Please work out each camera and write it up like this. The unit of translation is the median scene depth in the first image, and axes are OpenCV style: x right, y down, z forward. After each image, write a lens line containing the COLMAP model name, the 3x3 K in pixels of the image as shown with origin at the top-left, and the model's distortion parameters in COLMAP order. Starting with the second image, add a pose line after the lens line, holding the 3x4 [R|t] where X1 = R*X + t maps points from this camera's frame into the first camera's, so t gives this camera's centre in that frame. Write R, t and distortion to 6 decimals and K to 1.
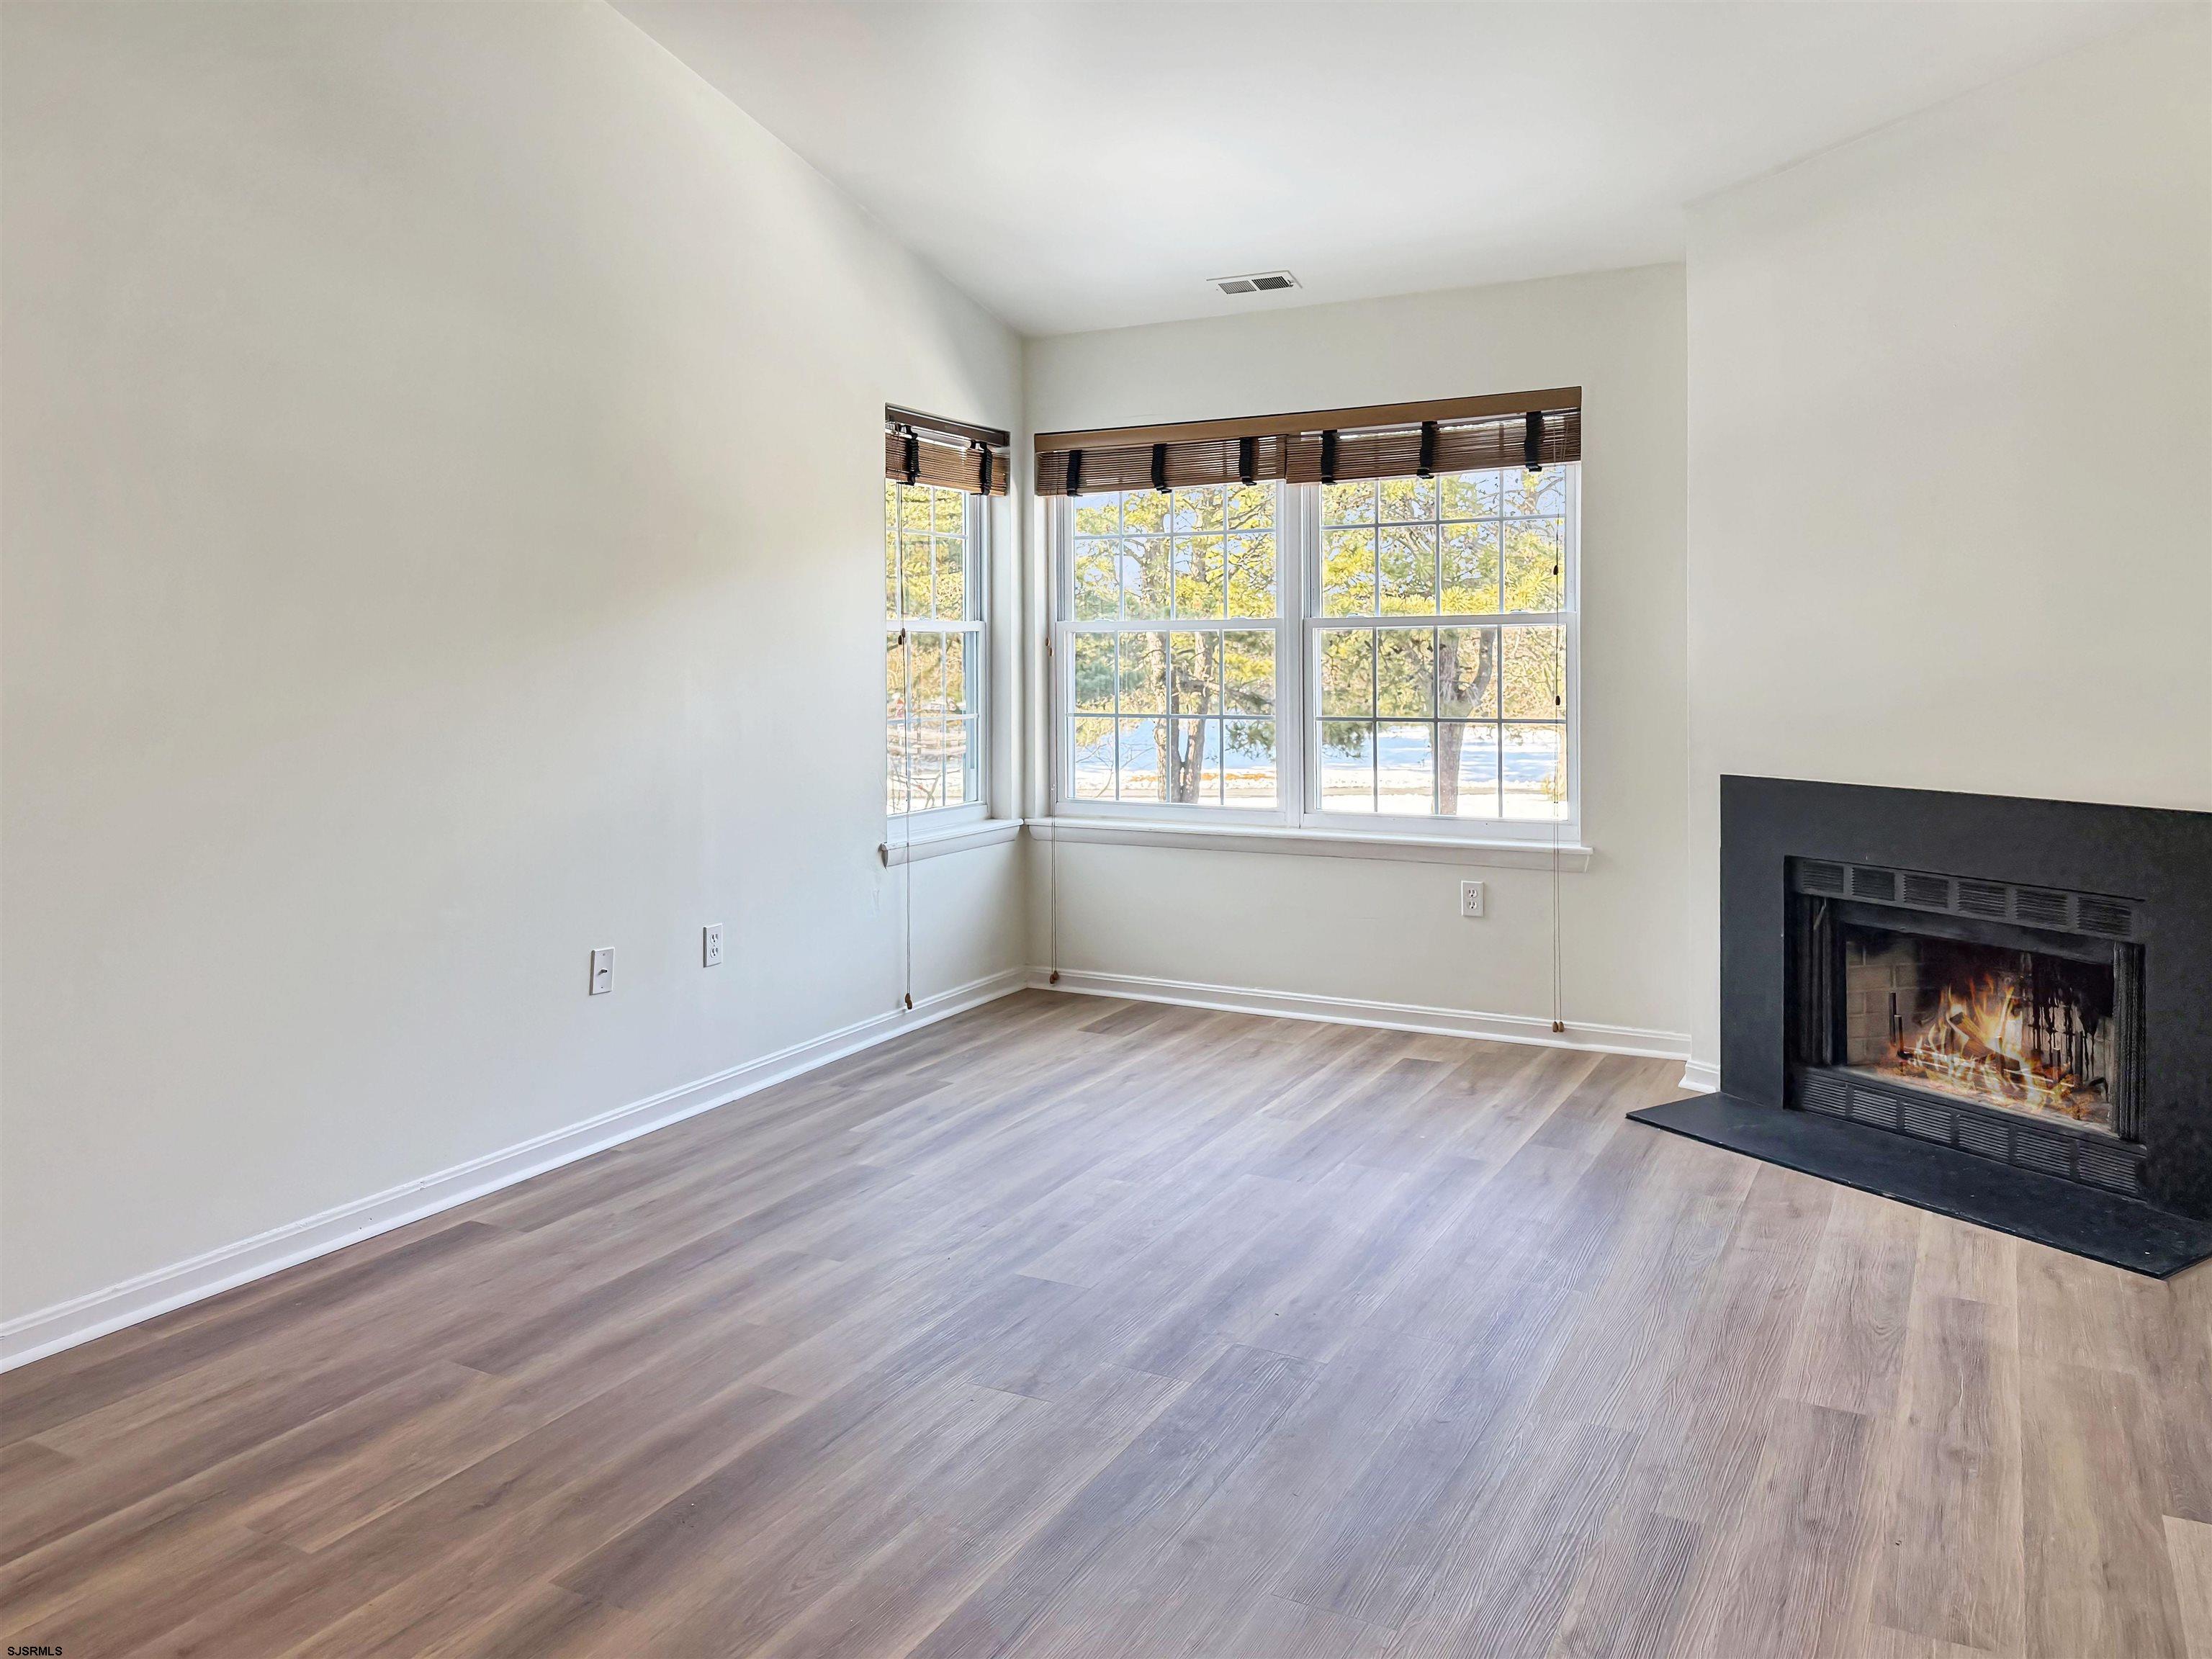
lens RADIAL K [[1566.9, 0, 1104.4], [0, 1566.9, 763.4], [0, 0, 1]] dist [0.069892, -0.103964]
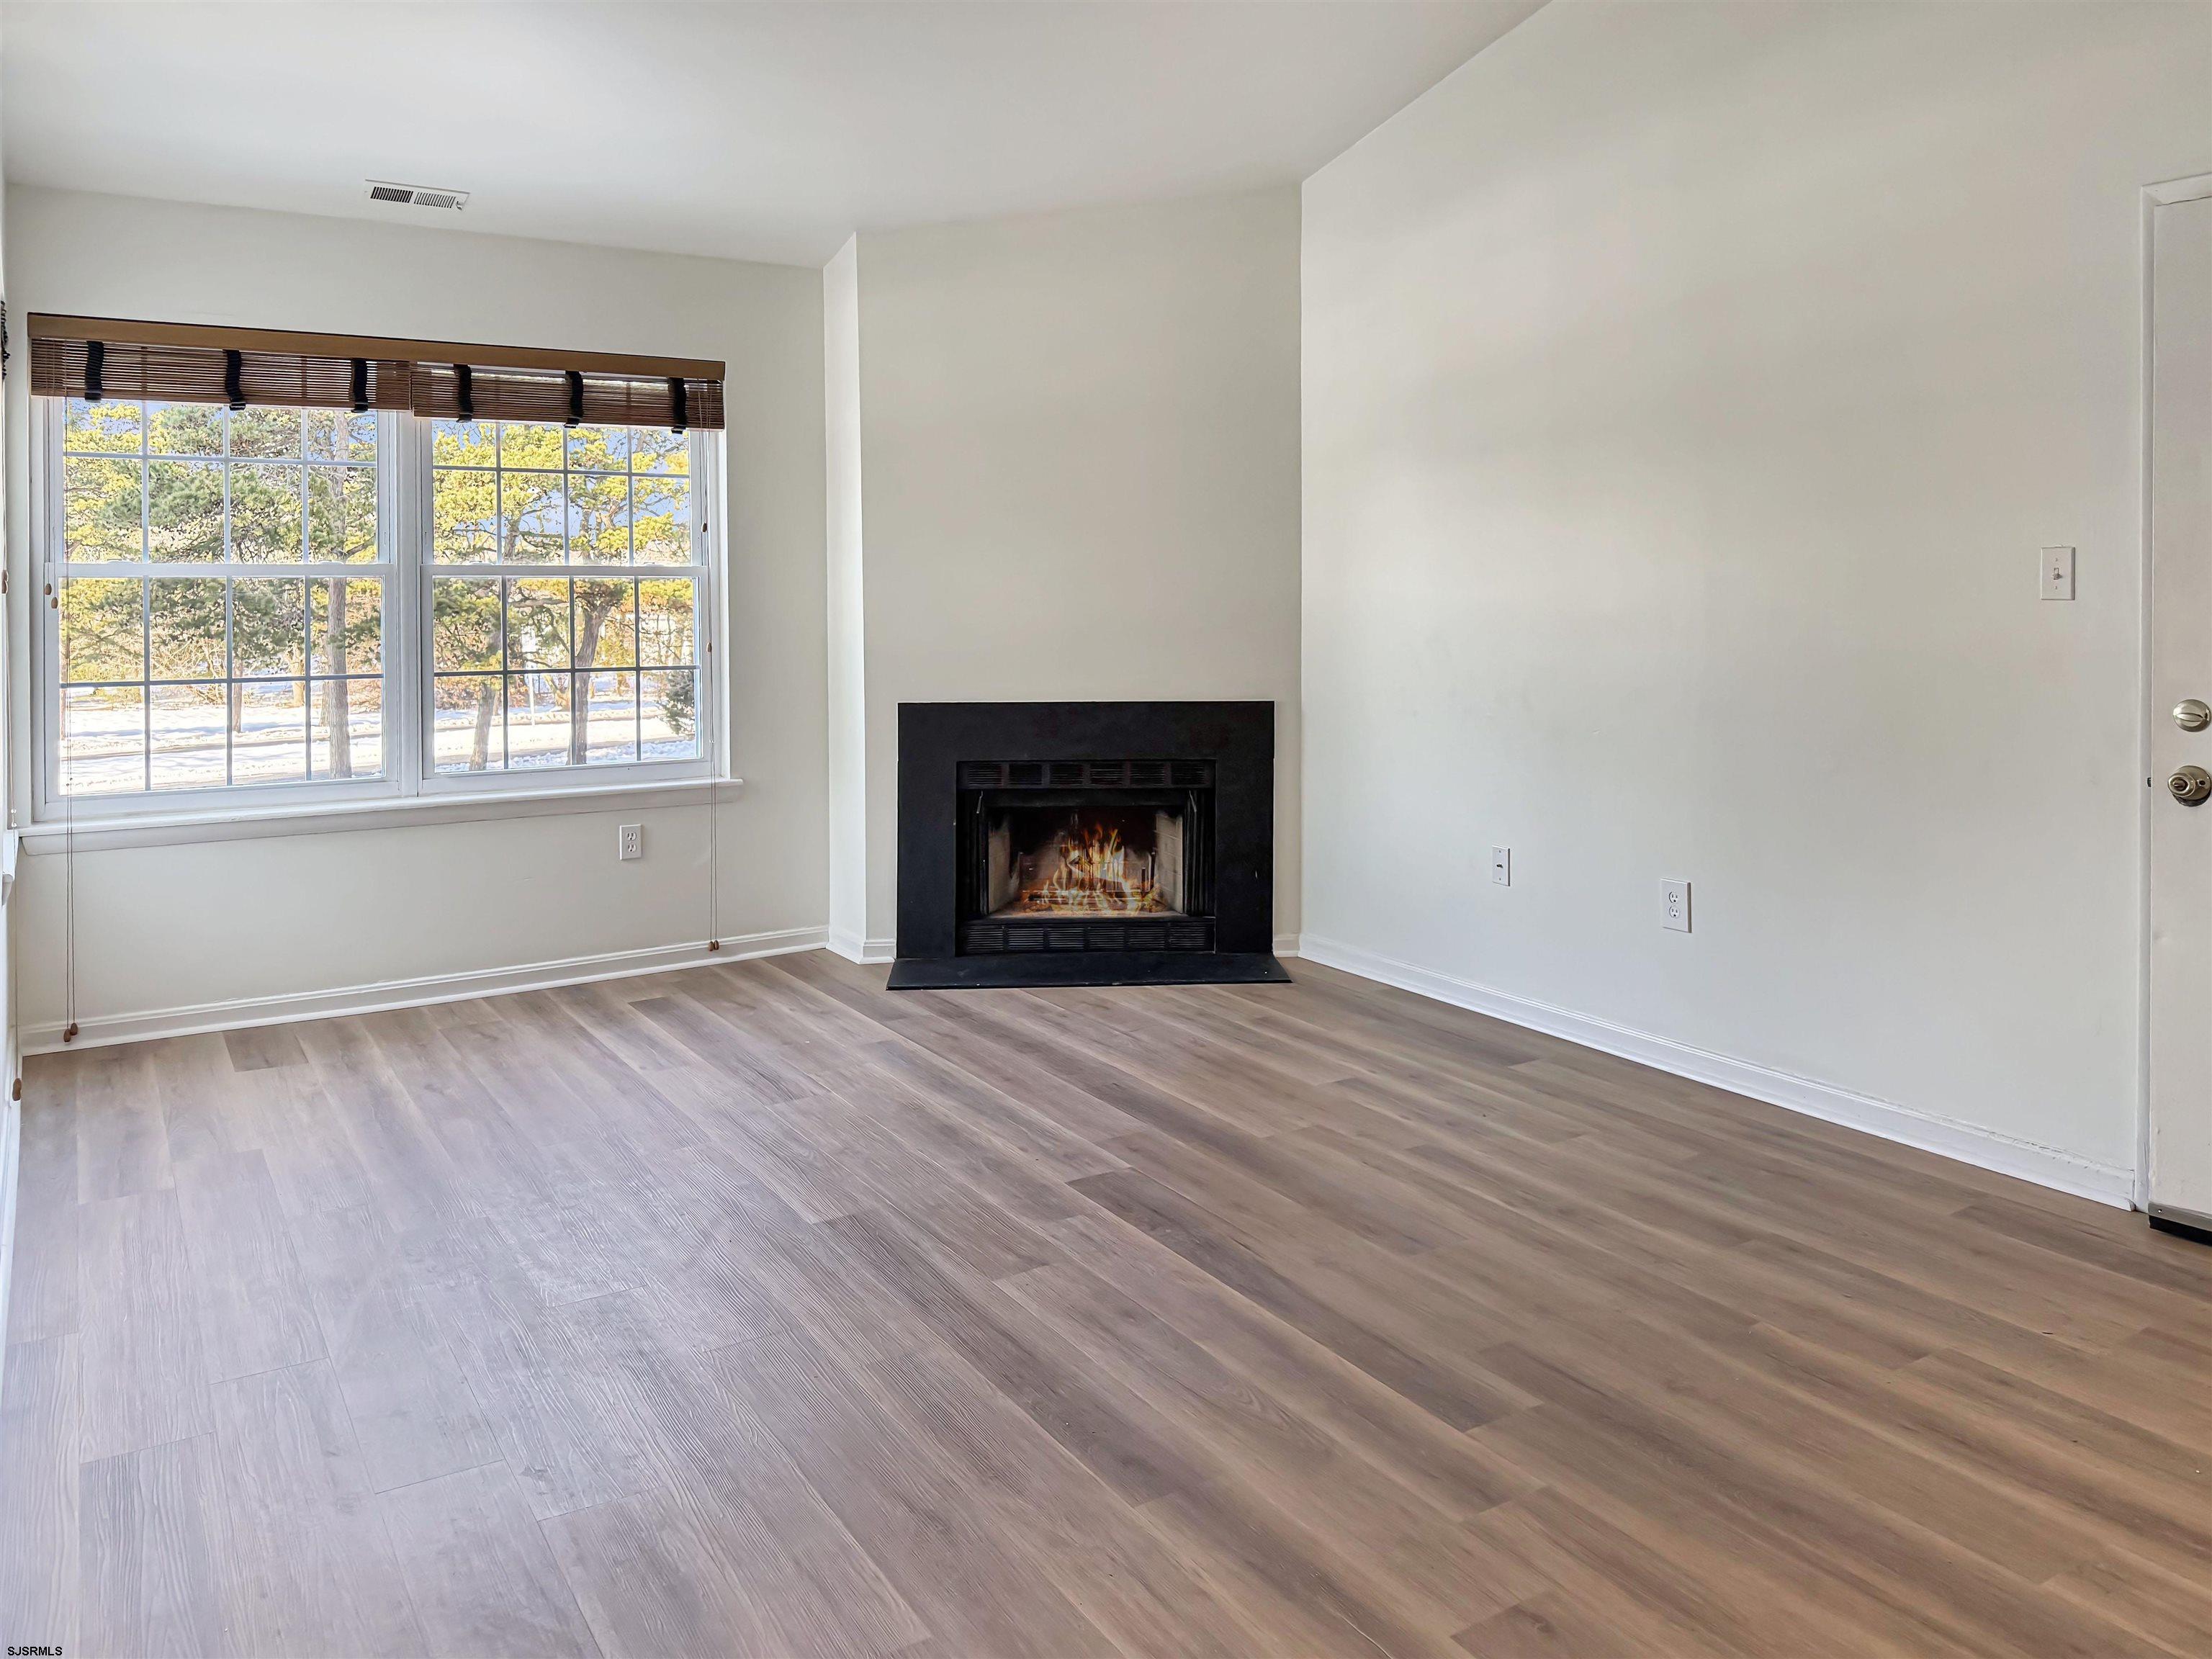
lens RADIAL K [[1607.1, 0, 1101.9], [0, 1607.1, 759.0], [0, 0, 1]] dist [-0.009816, -0.004697]
pose [[0.482289, -0.085452, 0.871834, -0.552931], [0.063036, 0.996036, 0.062755, -0.015511], [-0.873741, 0.024691, 0.485764, 0.222830]]
